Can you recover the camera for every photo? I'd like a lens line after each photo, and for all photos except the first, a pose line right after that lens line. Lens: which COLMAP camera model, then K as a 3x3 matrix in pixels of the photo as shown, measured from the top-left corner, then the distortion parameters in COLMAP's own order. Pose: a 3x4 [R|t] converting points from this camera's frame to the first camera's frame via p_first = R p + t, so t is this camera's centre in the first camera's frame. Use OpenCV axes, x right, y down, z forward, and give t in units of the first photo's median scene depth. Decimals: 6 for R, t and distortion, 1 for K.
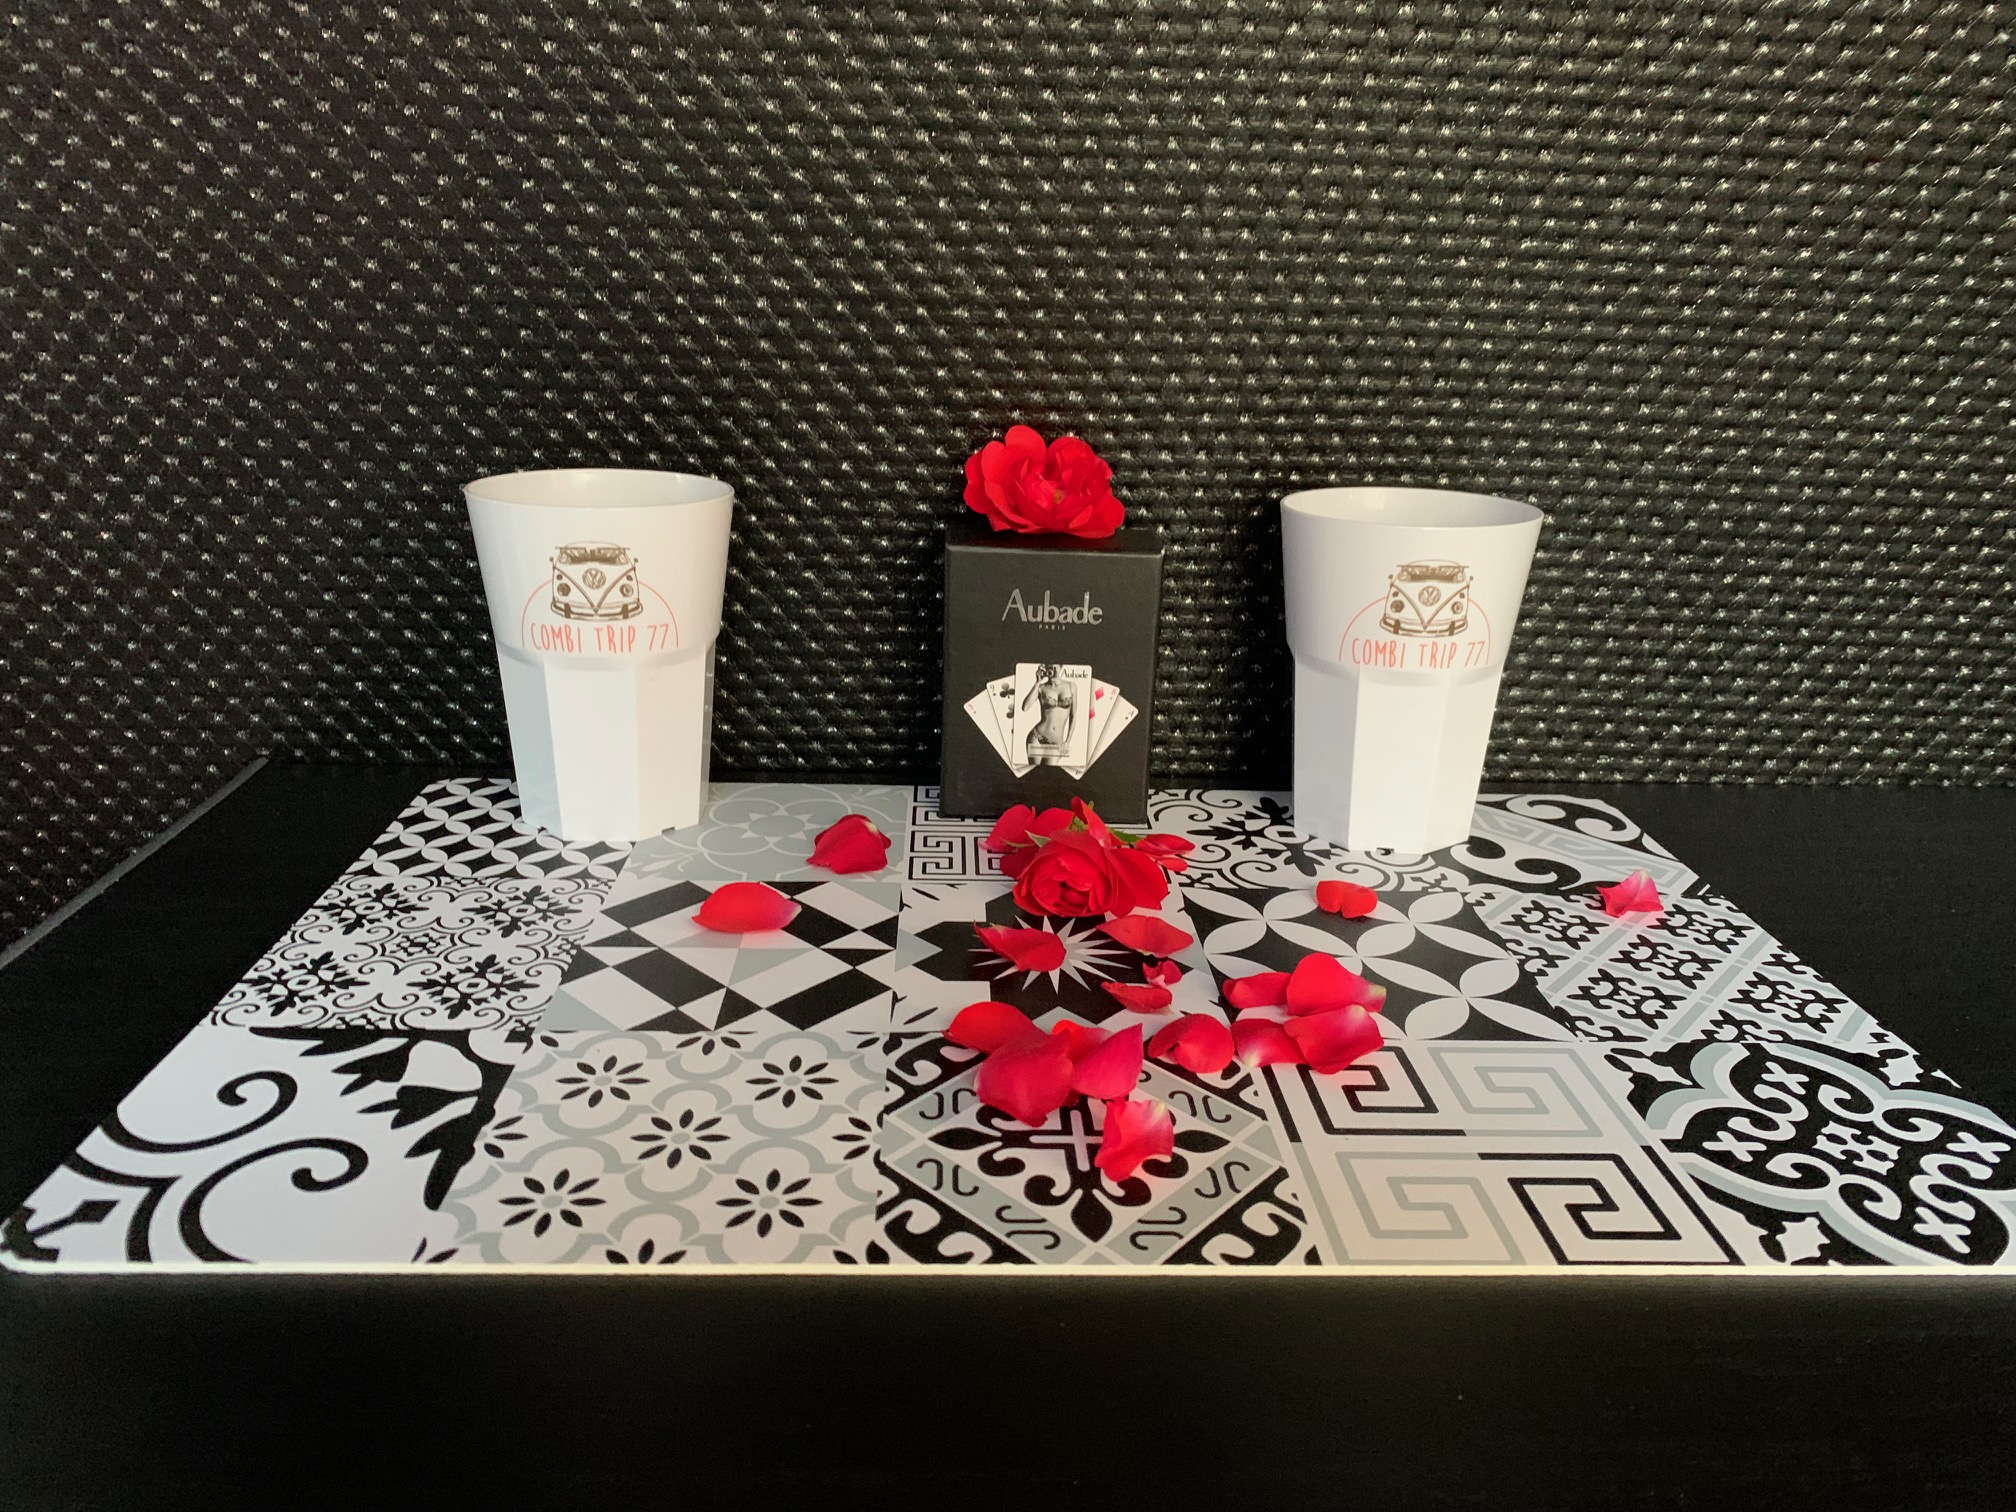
lens RADIAL K [[1512.6, 0, 1010.7], [0, 1512.6, 756.1], [0, 0, 1]] dist [0.012417, -0.008986]
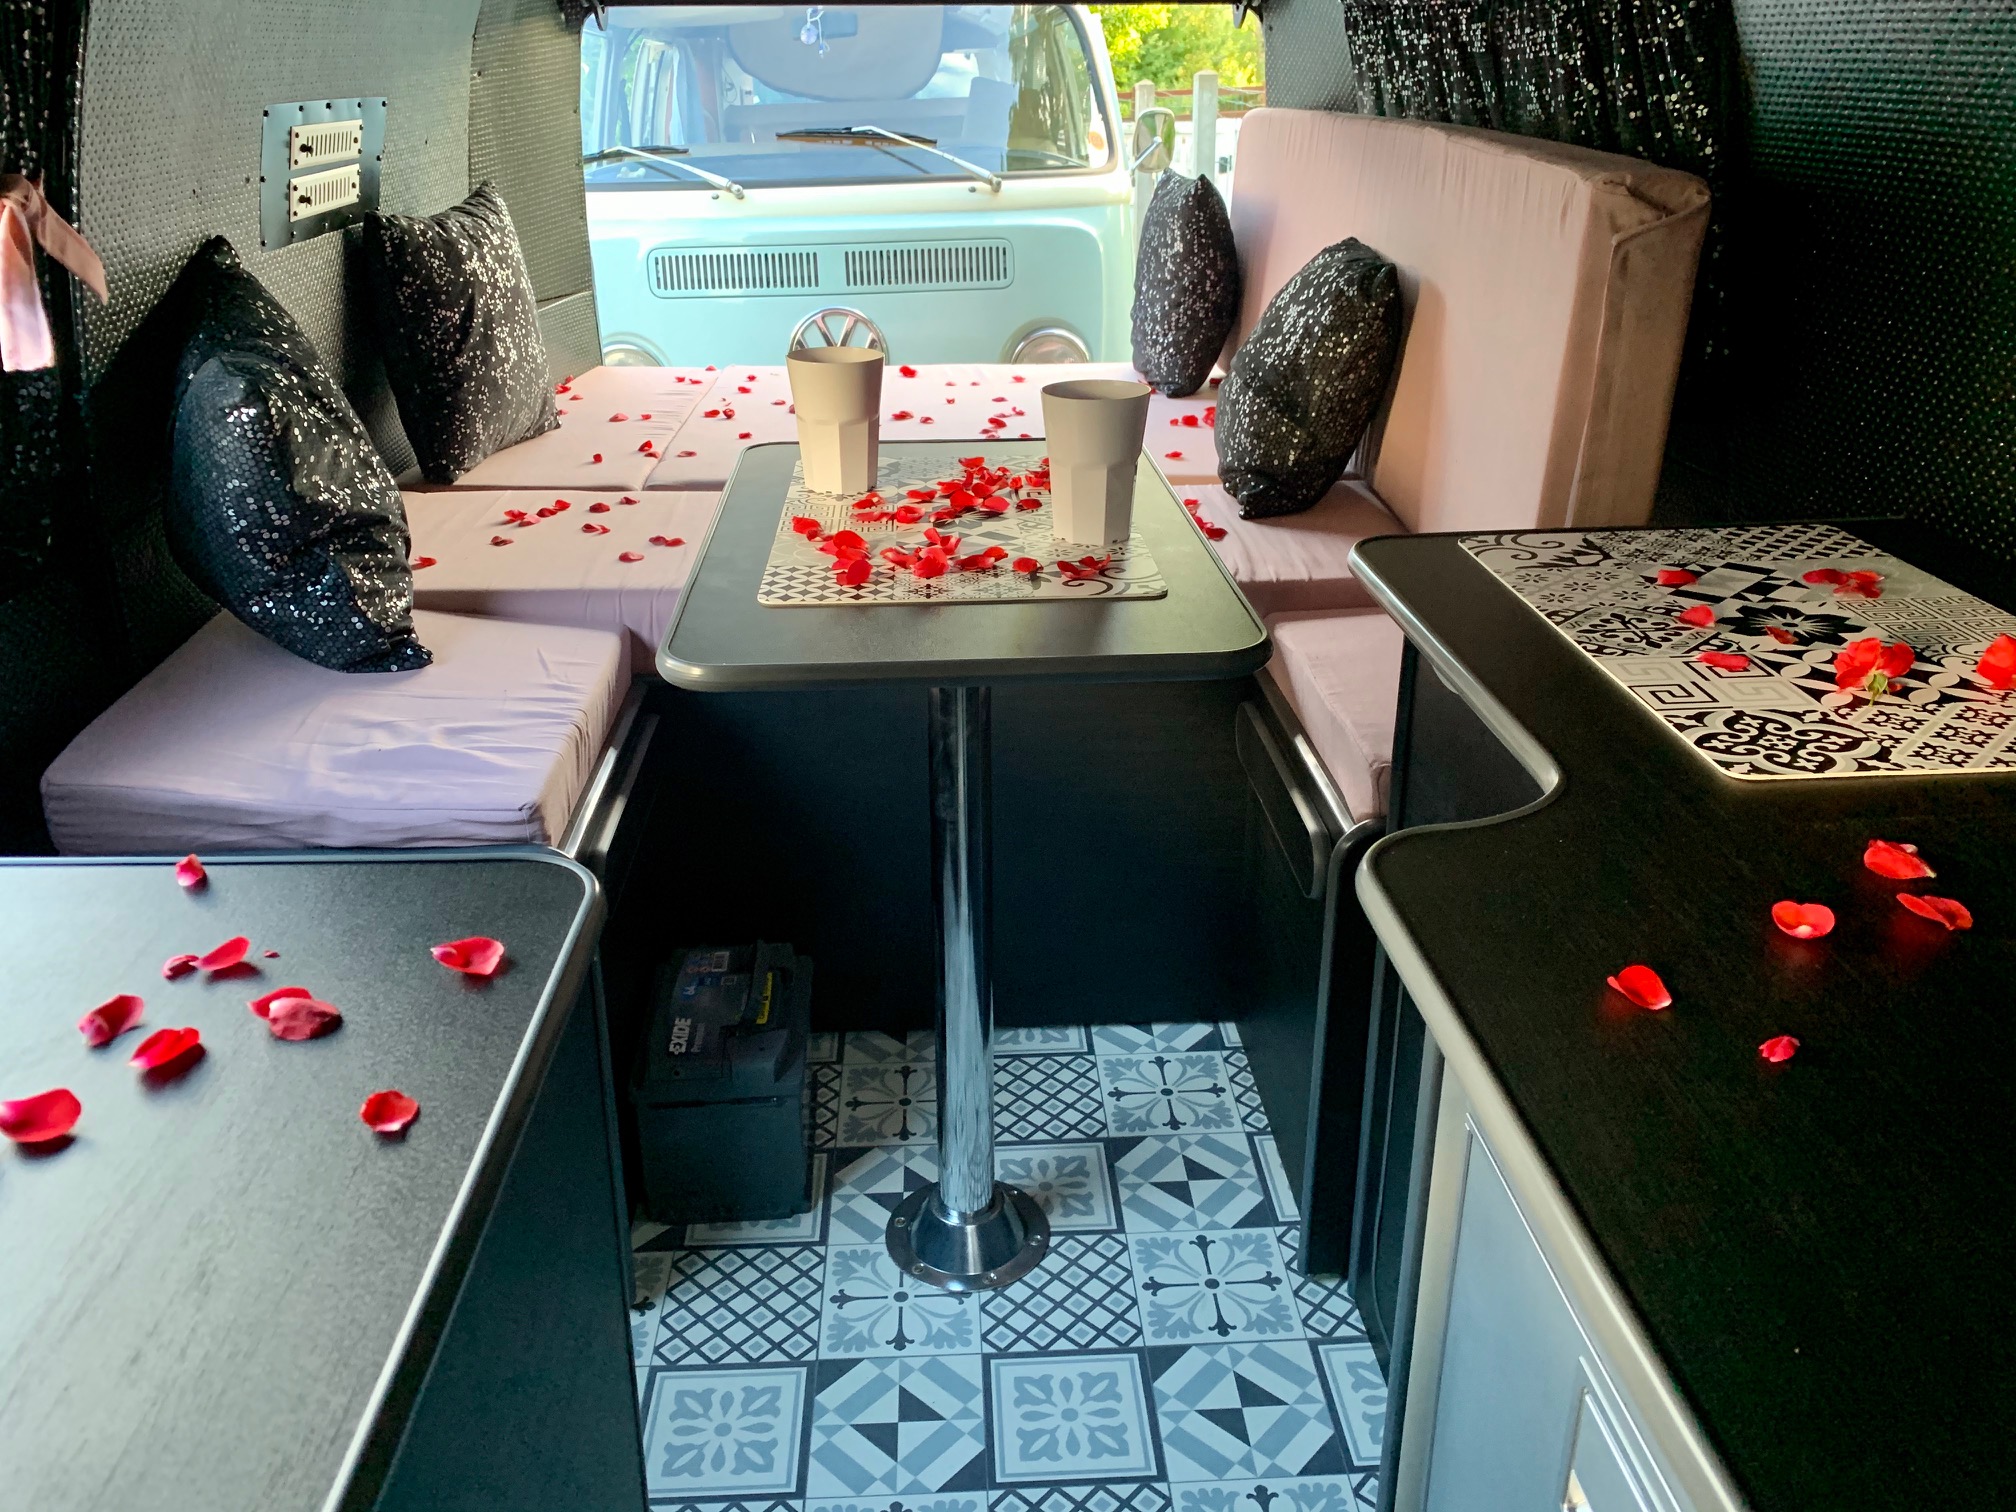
lens RADIAL K [[1512.6, 0, 1005.0], [0, 1512.6, 740.2], [0, 0, 1]] dist [0.012417, -0.008986]
pose [[-0.006368, 0.361840, -0.932218, 2.656052], [-0.302050, 0.887997, 0.346739, -0.170879], [0.953271, 0.283785, 0.103639, -0.300045]]
